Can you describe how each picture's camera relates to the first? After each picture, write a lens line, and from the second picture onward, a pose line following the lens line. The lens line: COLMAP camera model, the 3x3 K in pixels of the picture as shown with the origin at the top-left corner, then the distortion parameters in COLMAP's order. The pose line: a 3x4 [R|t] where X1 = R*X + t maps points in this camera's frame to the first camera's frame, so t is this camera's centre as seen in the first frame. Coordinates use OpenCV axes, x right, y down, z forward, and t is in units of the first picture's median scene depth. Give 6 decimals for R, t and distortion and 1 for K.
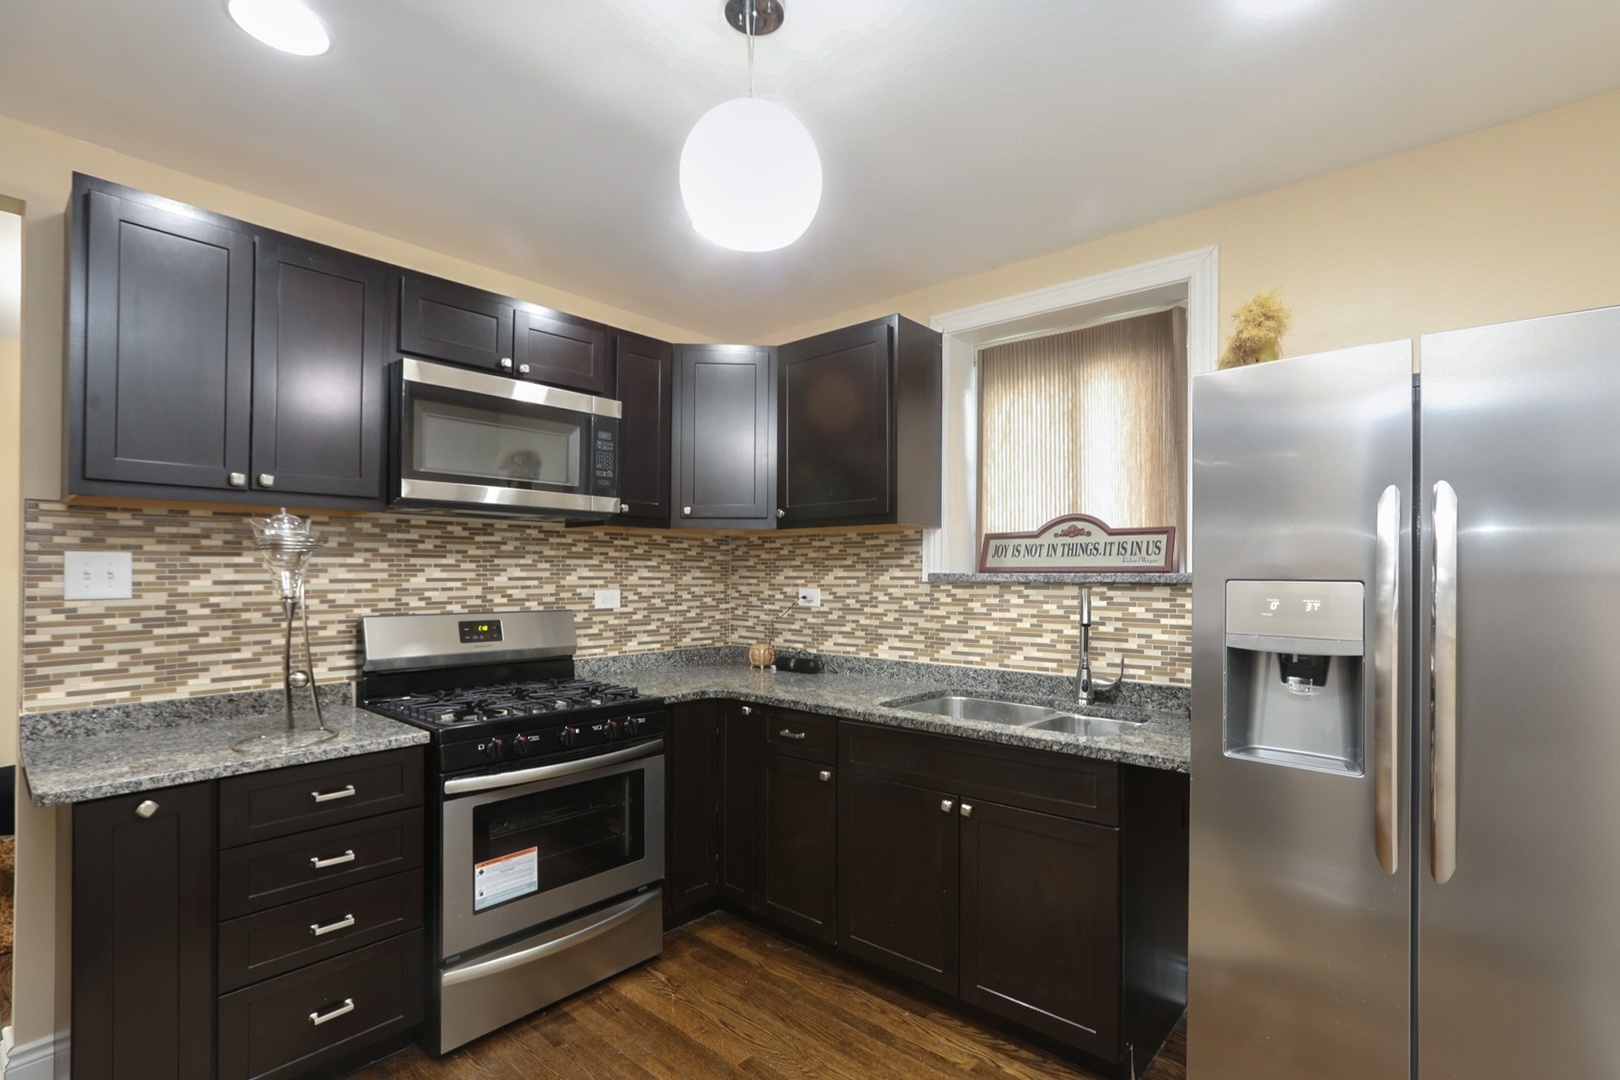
lens RADIAL K [[748.4, 0, 812.7], [0, 748.4, 547.1], [0, 0, 1]] dist [-0.000582, 0.000981]
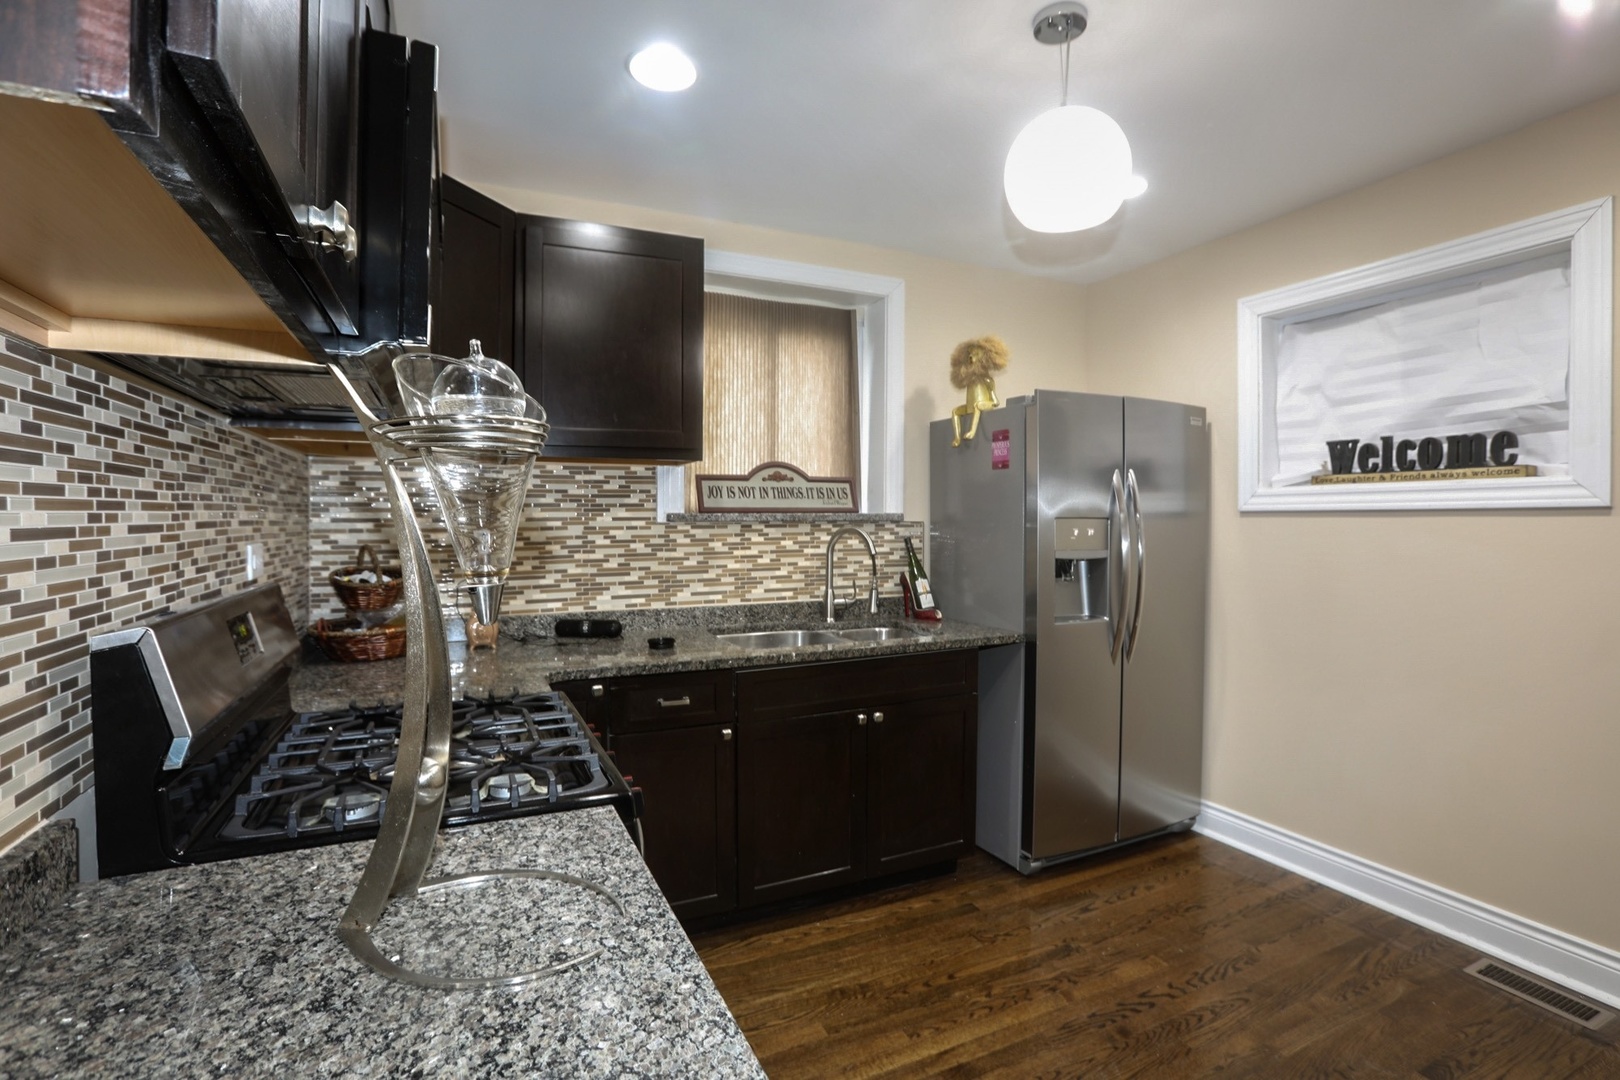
lens RADIAL K [[748.4, 0, 806.9], [0, 748.4, 534.8], [0, 0, 1]] dist [-0.000582, 0.000981]
pose [[0.415738, -0.026907, 0.909086, -0.663311], [-0.033437, 0.998434, 0.044843, 0.014416], [-0.908869, -0.049040, 0.414188, 0.469088]]
